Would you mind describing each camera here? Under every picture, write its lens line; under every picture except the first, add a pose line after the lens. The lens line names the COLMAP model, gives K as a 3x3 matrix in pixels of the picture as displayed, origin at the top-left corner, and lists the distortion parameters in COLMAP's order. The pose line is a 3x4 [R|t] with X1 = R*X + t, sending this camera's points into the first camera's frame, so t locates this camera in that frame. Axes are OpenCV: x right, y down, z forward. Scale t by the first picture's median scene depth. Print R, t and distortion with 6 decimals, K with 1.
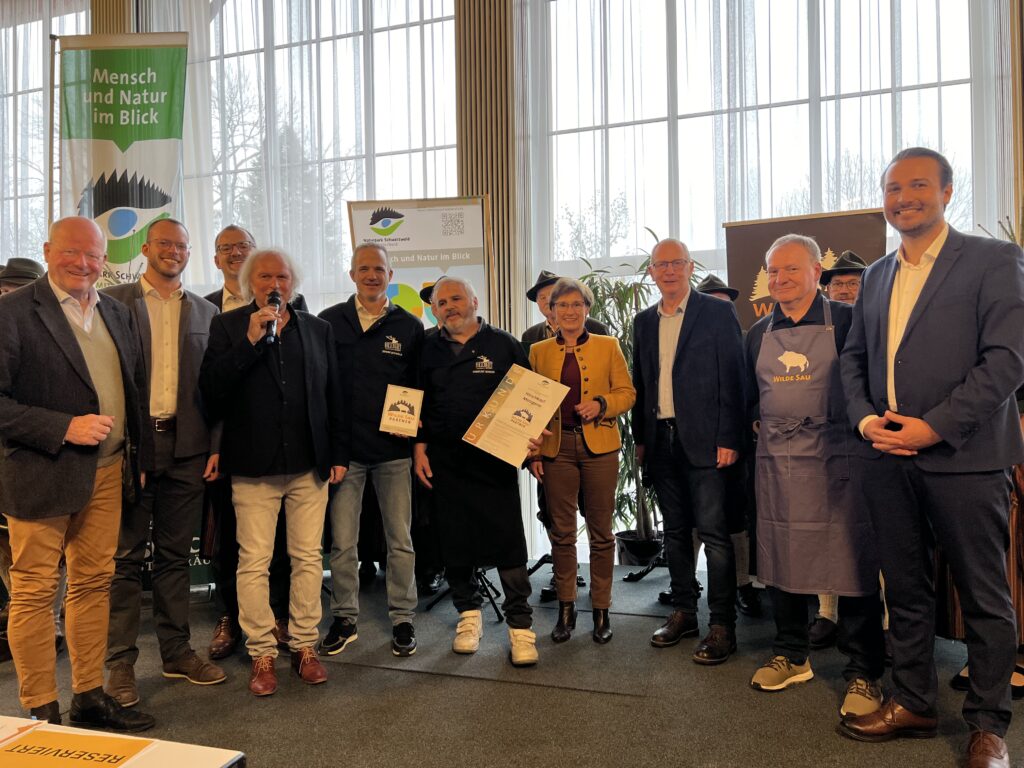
lens RADIAL K [[779.5, 0, 492.2], [0, 779.5, 390.4], [0, 0, 1]] dist [0.060799, -0.045114]
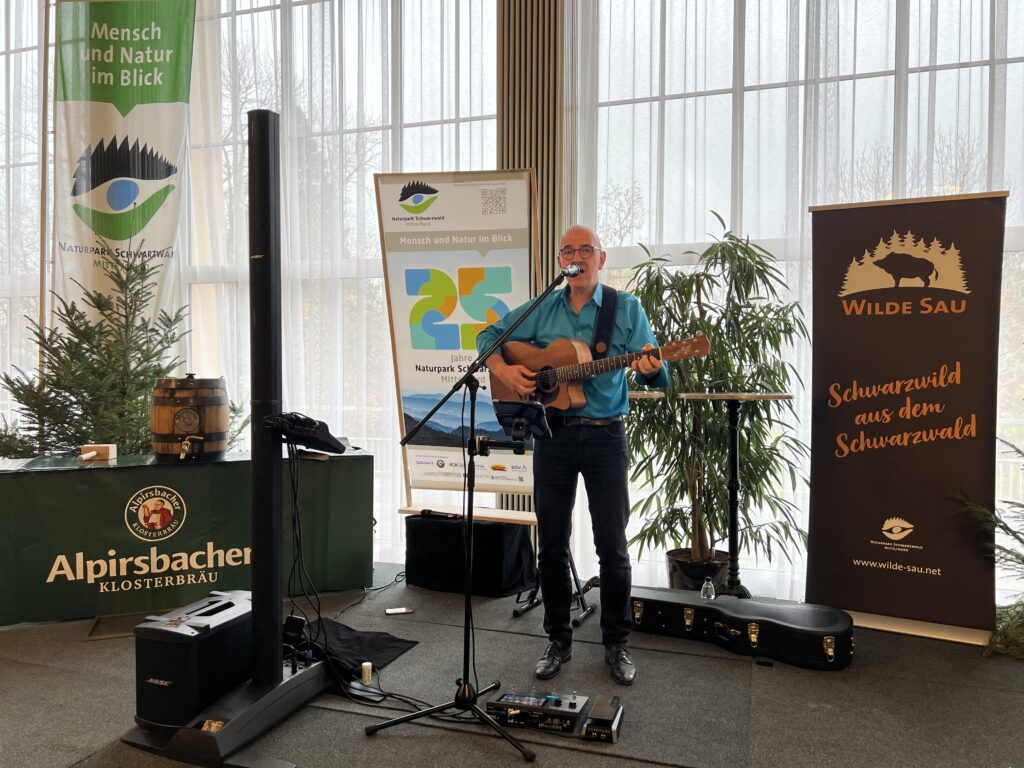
lens RADIAL K [[779.5, 0, 507.0], [0, 779.5, 403.5], [0, 0, 1]] dist [0.060799, -0.045114]
pose [[0.999715, 0.022198, 0.008780, -0.050545], [-0.022427, 0.999385, 0.026967, -0.012041], [-0.008176, -0.027156, 0.999598, 0.143655]]
